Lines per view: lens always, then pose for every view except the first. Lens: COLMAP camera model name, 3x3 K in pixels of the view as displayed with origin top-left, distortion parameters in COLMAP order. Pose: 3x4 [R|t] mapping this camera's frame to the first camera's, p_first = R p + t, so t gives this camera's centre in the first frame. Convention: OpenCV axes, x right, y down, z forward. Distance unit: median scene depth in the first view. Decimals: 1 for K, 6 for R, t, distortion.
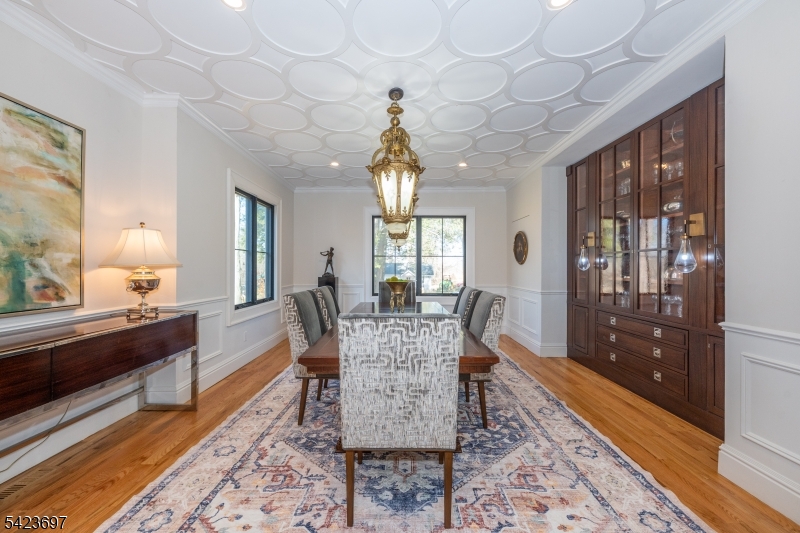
lens RADIAL K [[316.9, 0, 405.6], [0, 316.9, 266.9], [0, 0, 1]] dist [0.003955, 0.000537]
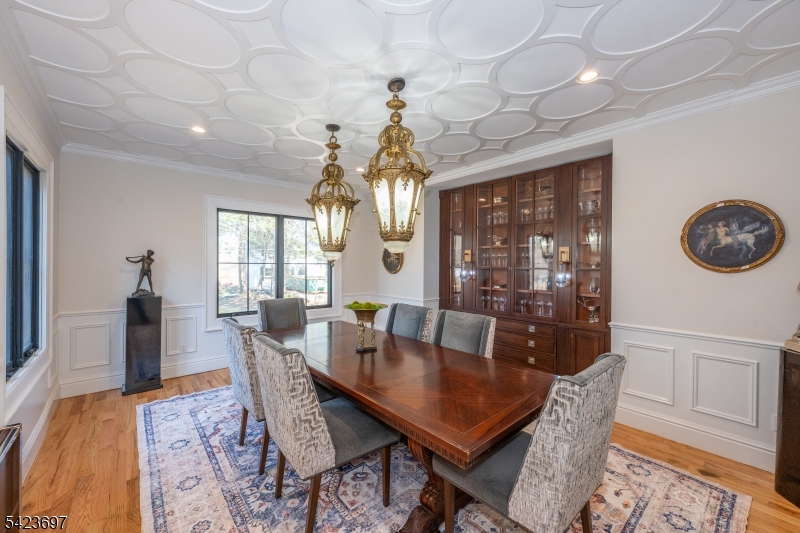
lens RADIAL K [[316.9, 0, 404.5], [0, 316.9, 265.0], [0, 0, 1]] dist [0.003955, 0.000537]
pose [[0.750187, -0.000656, 0.661225, -0.531703], [-0.006094, 0.999950, 0.007906, -0.077967], [-0.661197, -0.009961, 0.750146, 0.335621]]
